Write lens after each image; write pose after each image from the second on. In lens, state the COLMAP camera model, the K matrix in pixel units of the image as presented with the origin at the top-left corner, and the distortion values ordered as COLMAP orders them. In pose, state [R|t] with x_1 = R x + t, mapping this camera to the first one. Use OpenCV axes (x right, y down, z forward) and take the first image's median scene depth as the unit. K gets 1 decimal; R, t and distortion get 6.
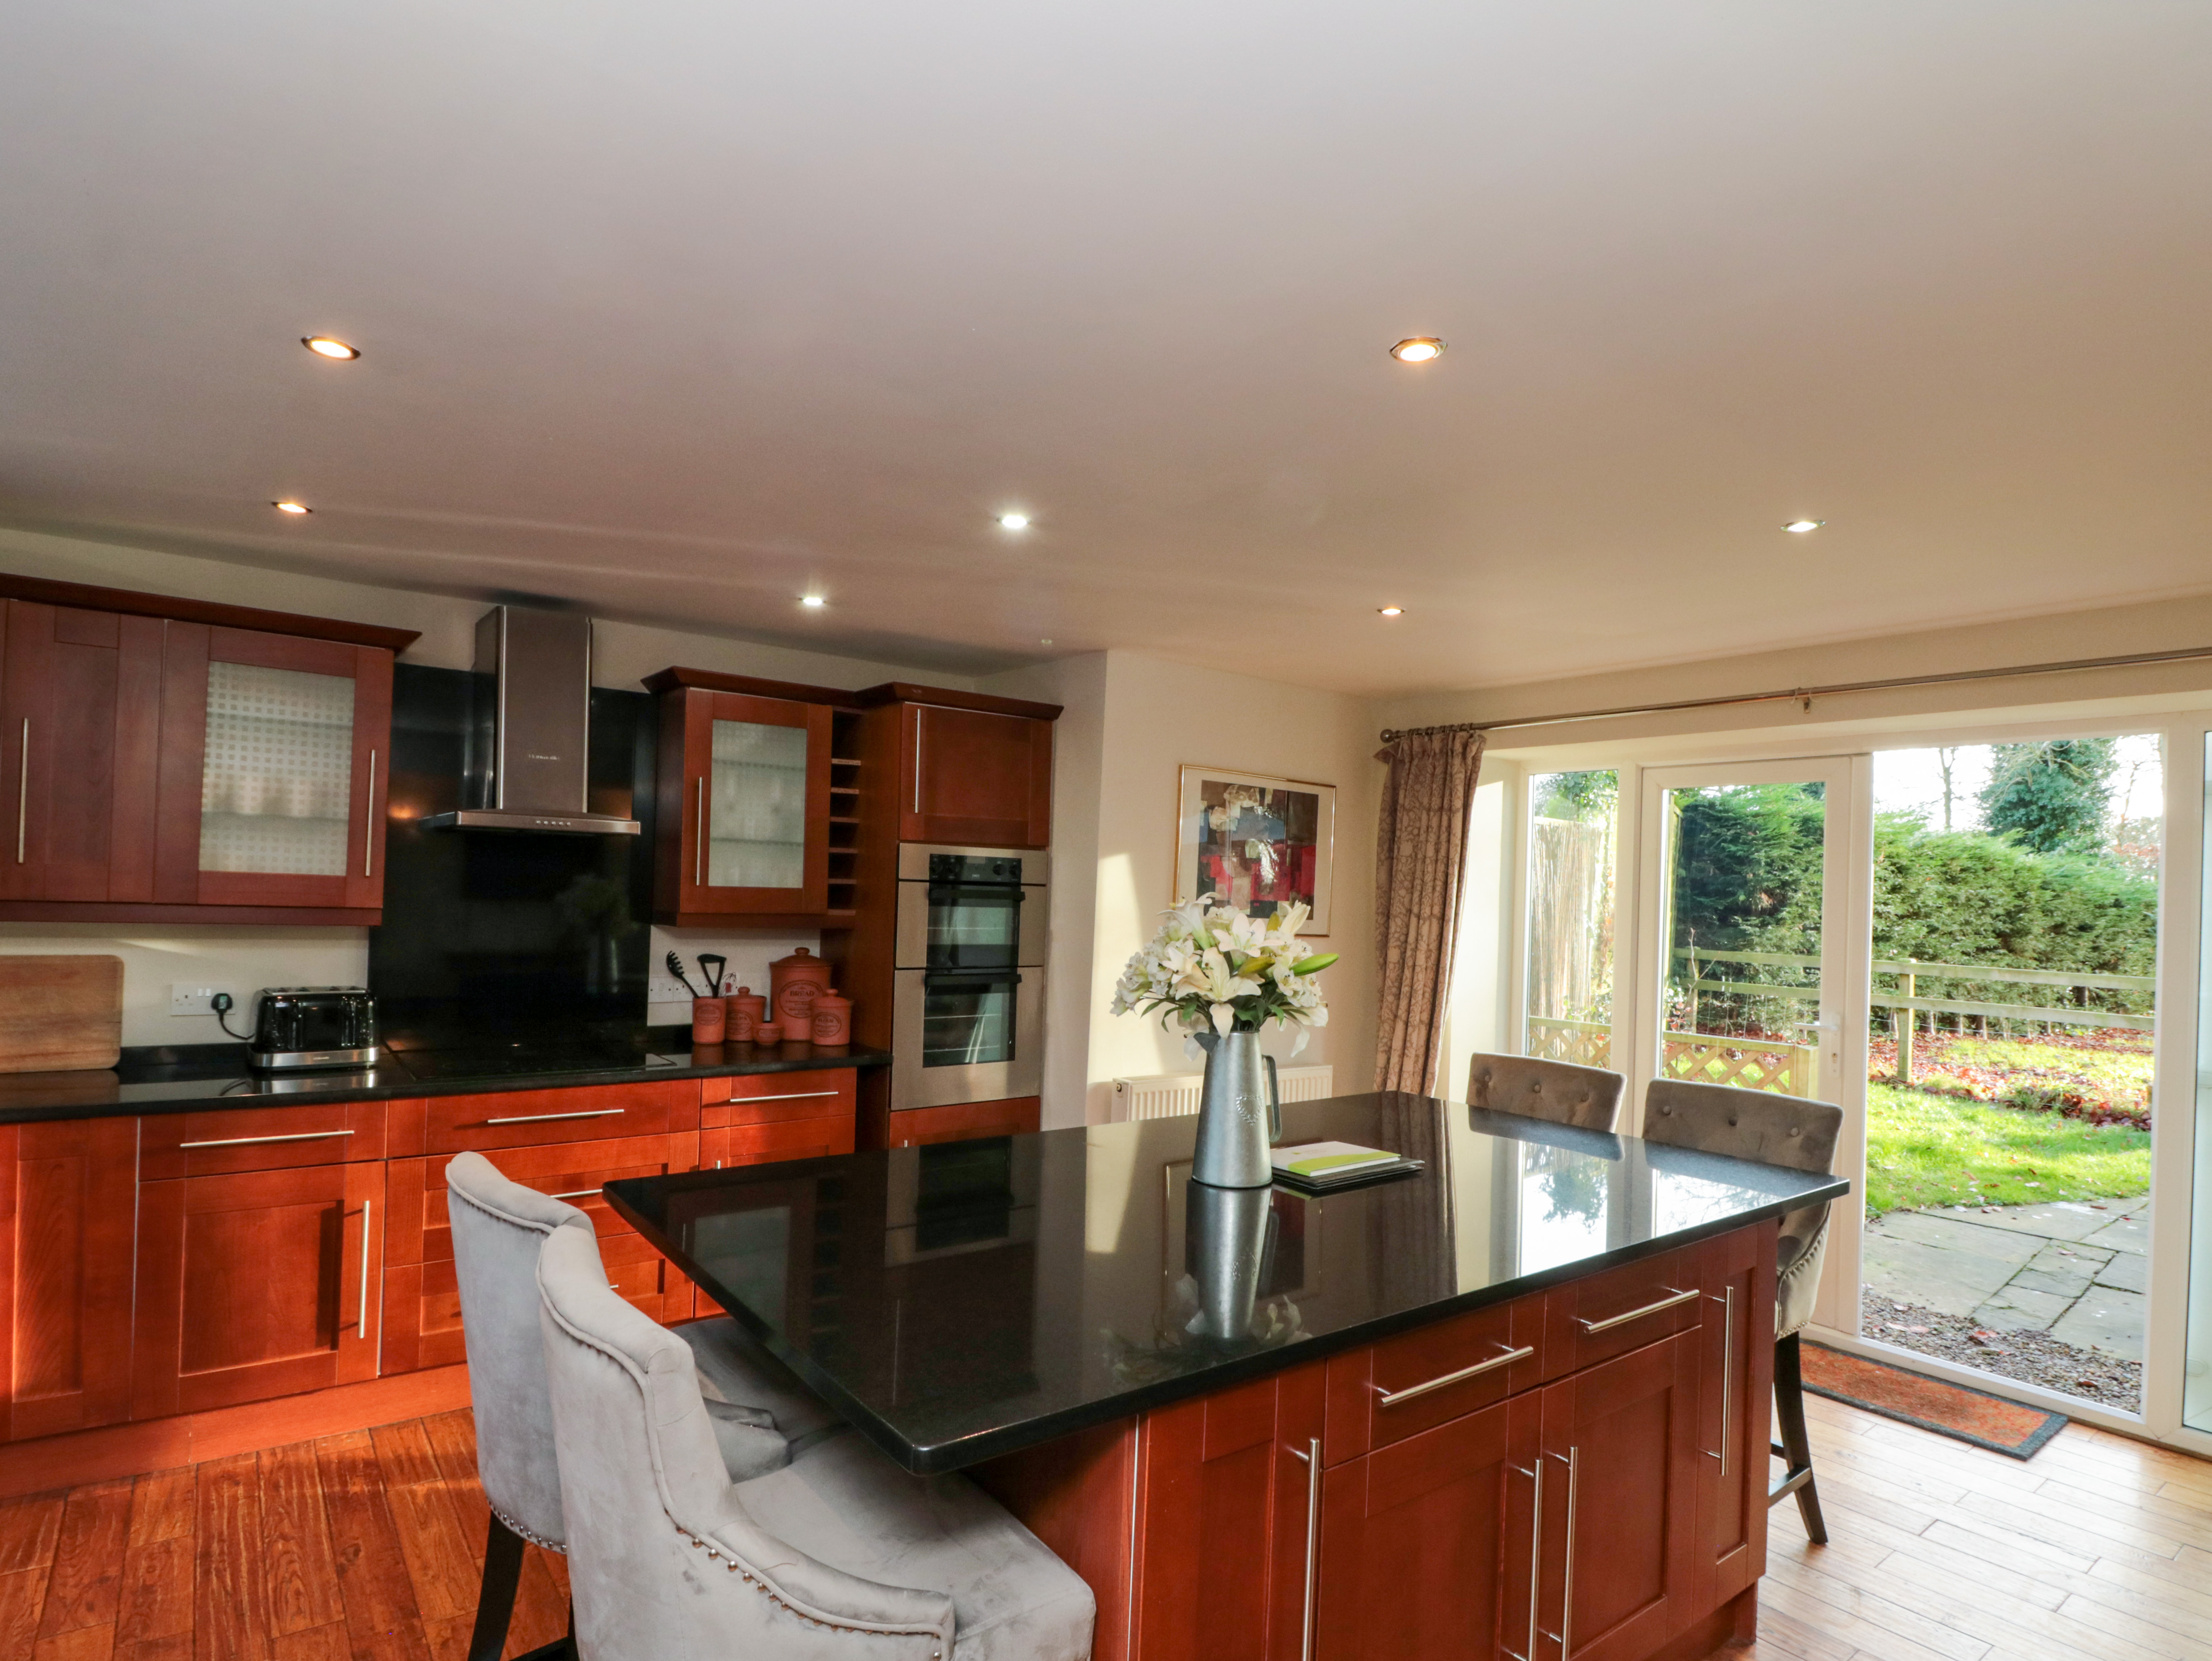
lens RADIAL K [[1142.4, 0, 1074.2], [0, 1142.4, 878.2], [0, 0, 1]] dist [0.001945, -0.016420]
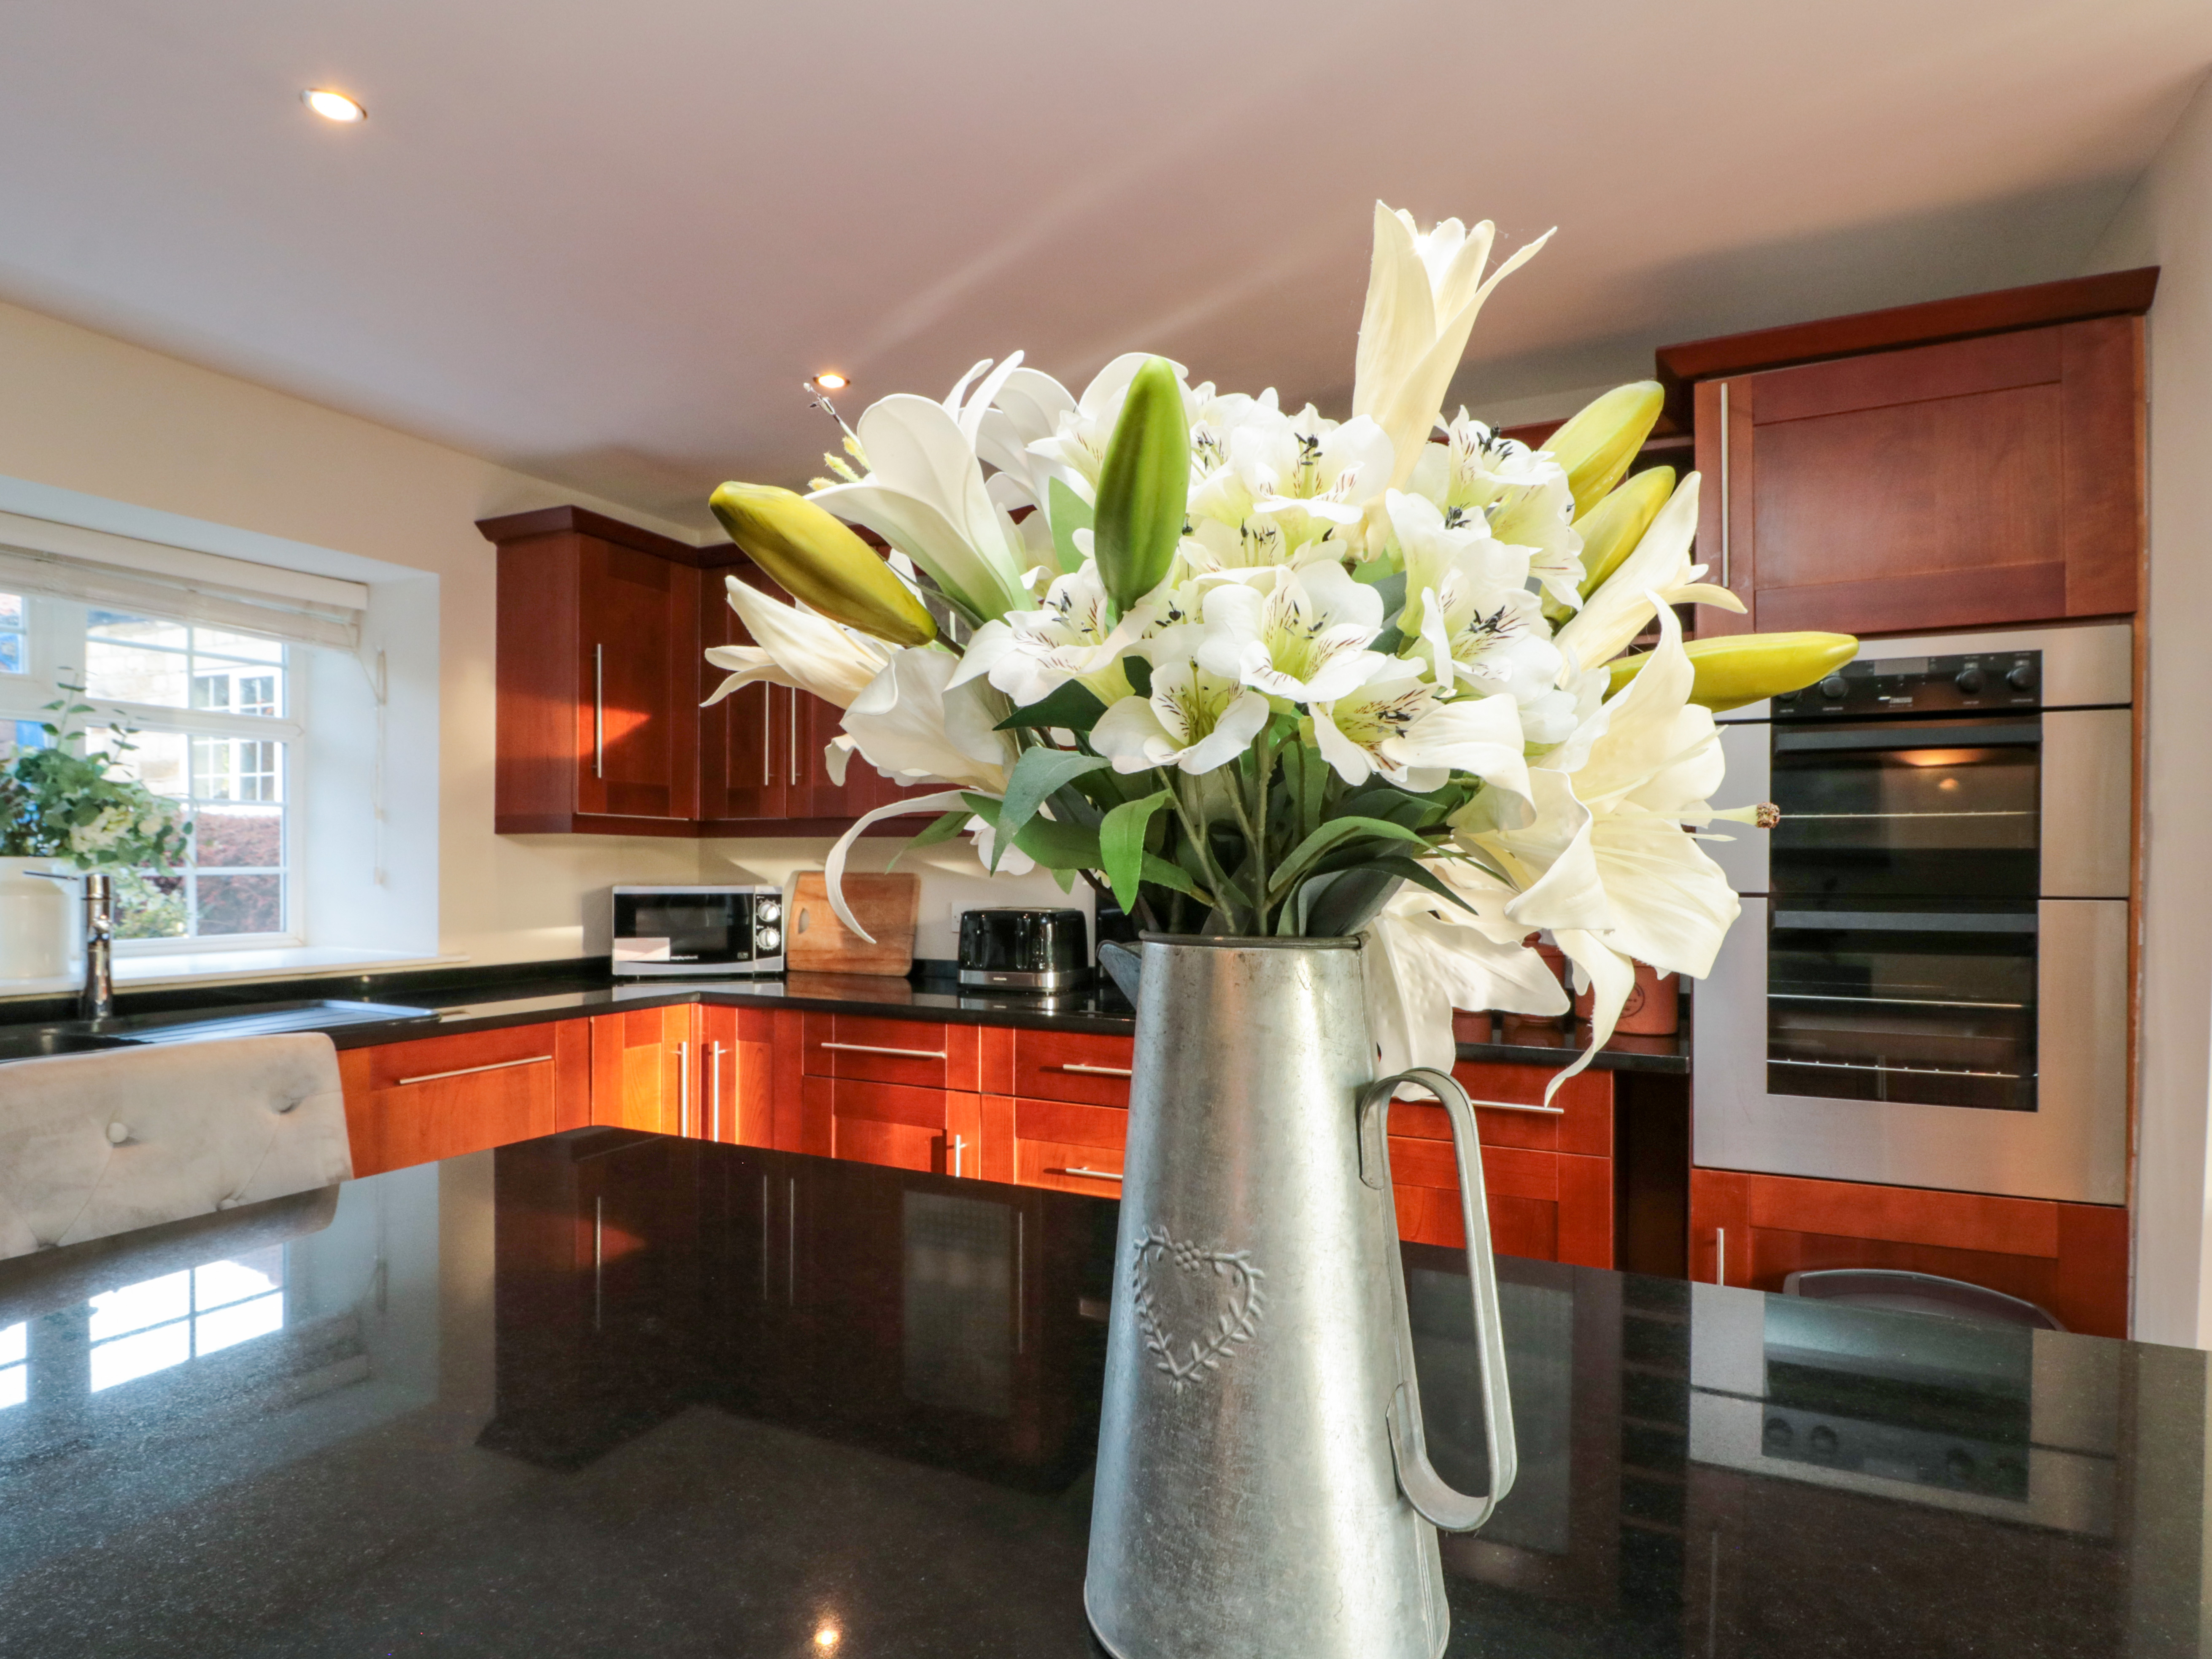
lens RADIAL K [[1158.3, 0, 1097.7], [0, 1158.3, 867.1], [0, 0, 1]] dist [-0.000828, -0.000442]
pose [[0.460943, -0.028023, -0.886987, 0.214379], [0.025166, 0.999512, -0.018500, 0.078323], [0.887073, -0.013794, 0.461423, 0.580134]]
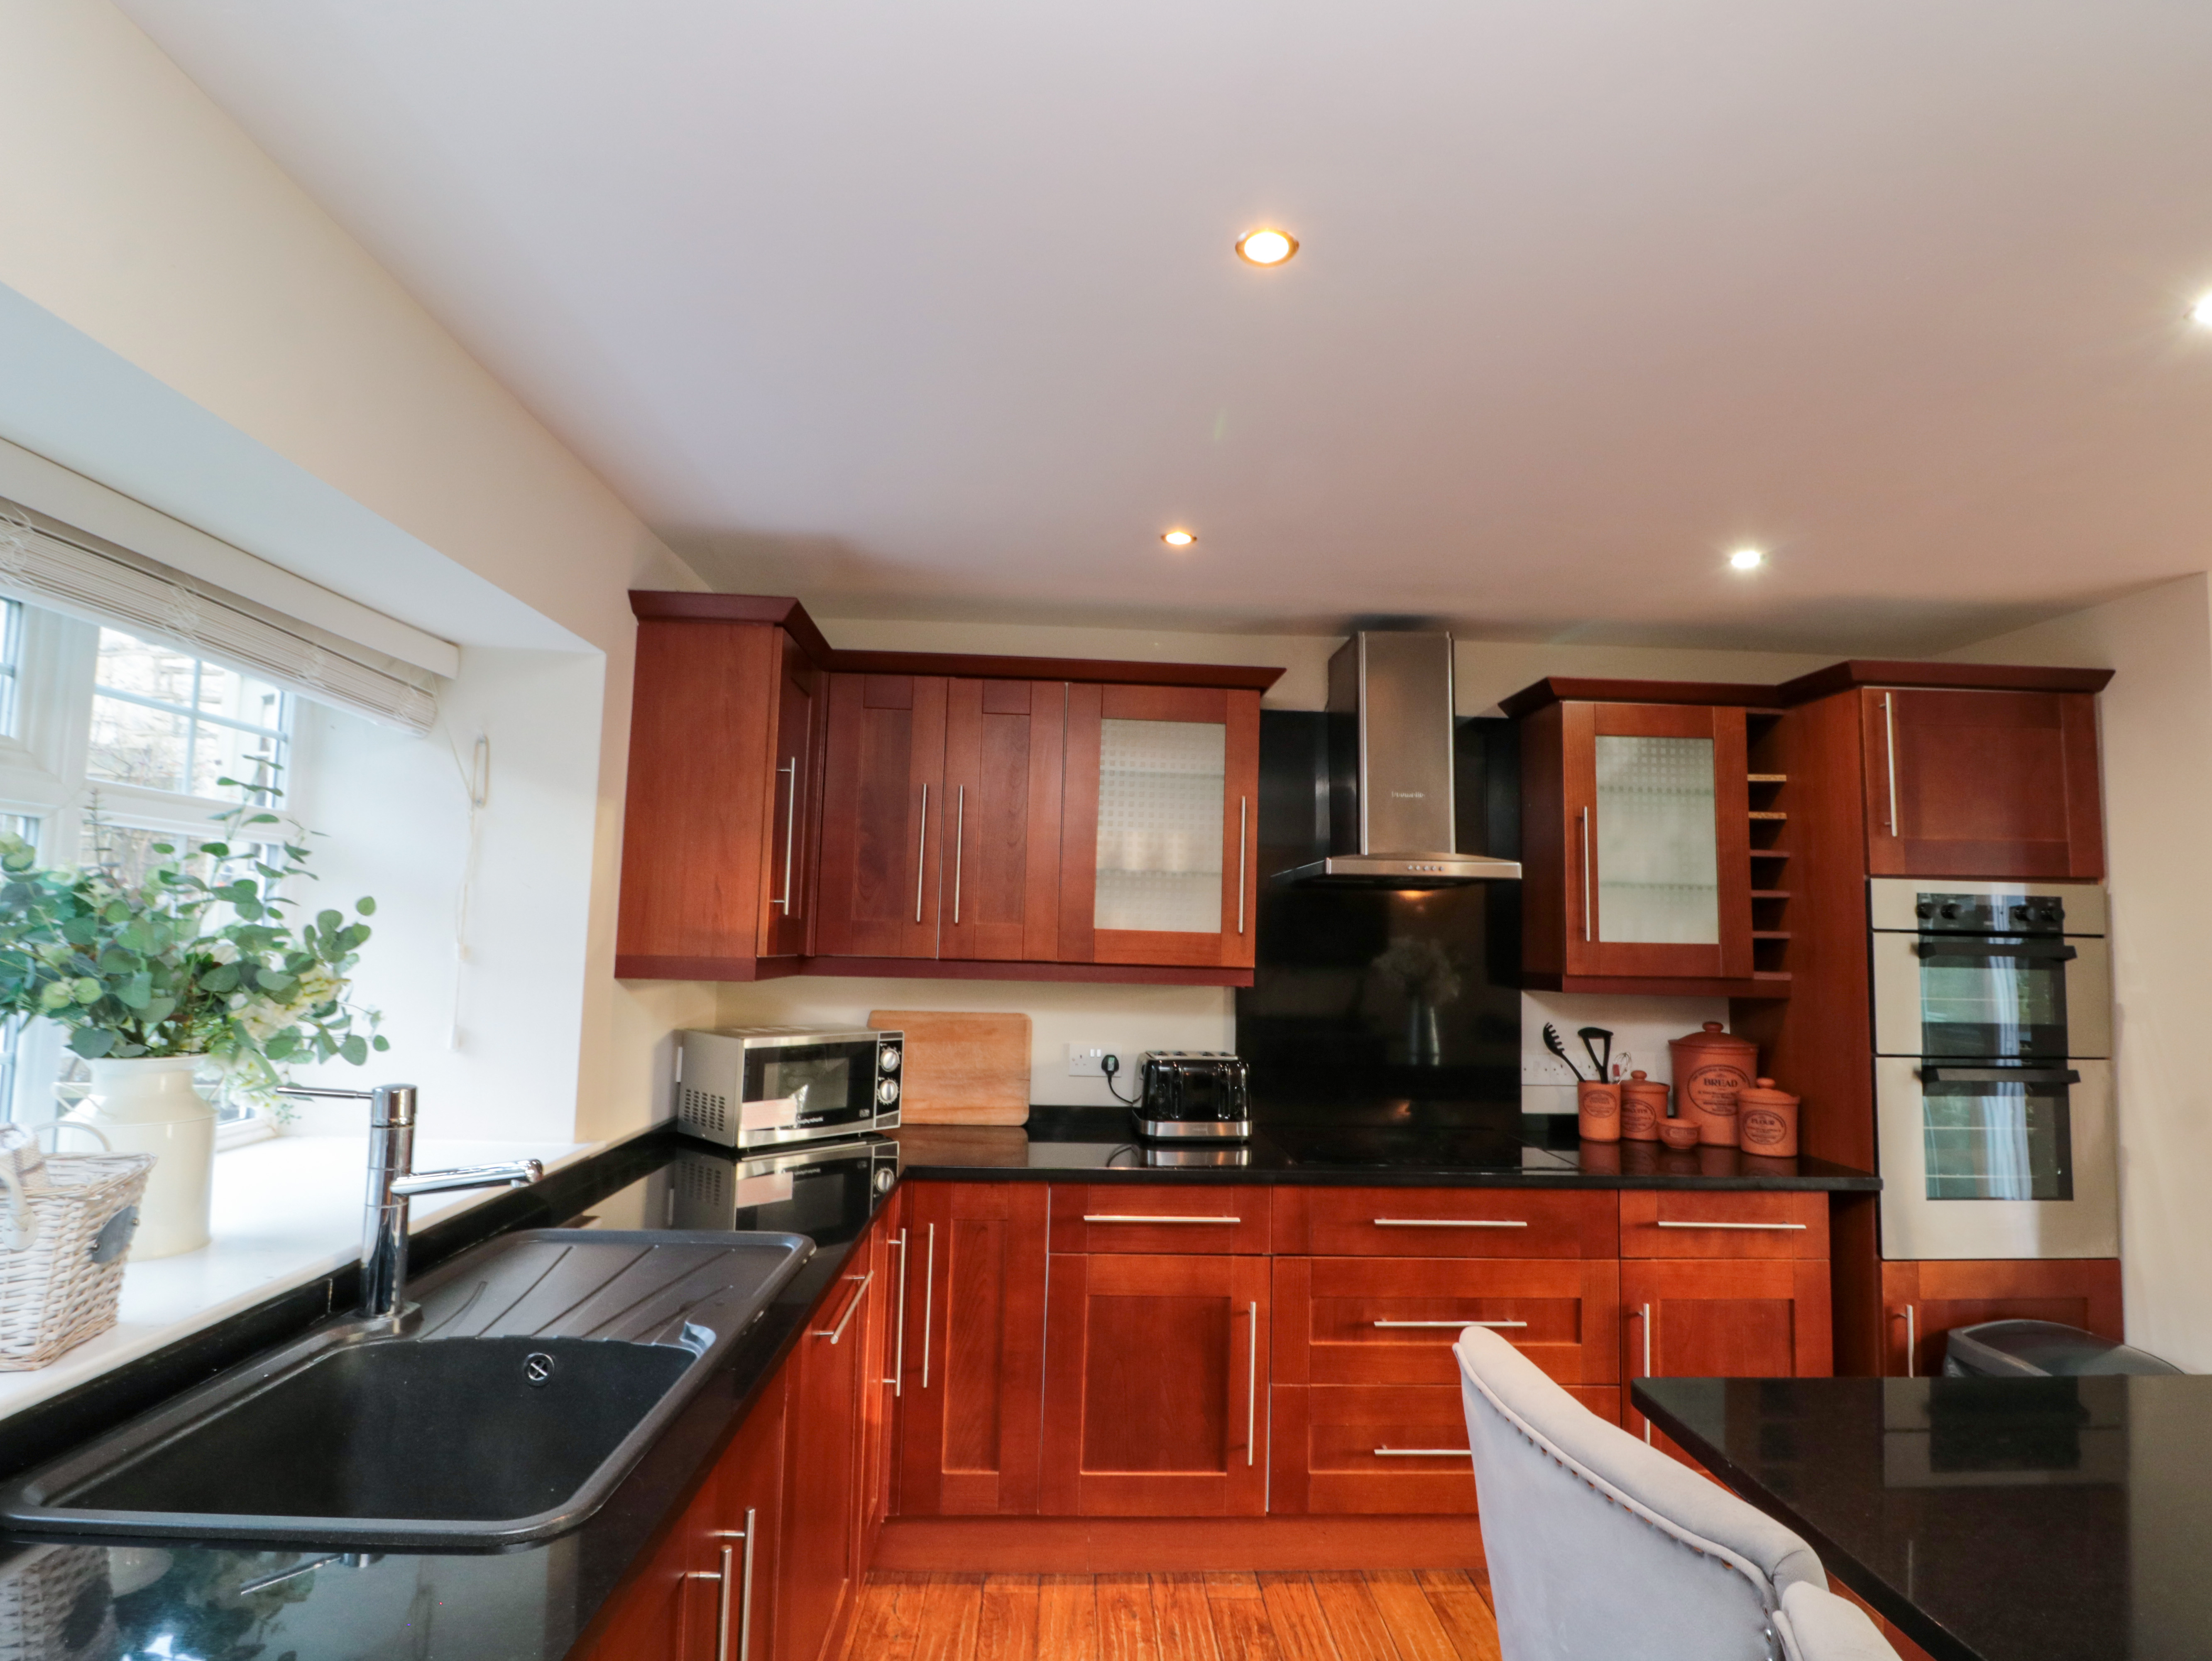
lens RADIAL K [[1165.2, 0, 1141.5], [0, 1165.2, 829.4], [0, 0, 1]] dist [0.041907, -0.046872]
pose [[0.833079, -0.066292, -0.549167, -0.140888], [0.012591, 0.994808, -0.100986, 0.007863], [0.553010, 0.077214, 0.829589, 0.140964]]
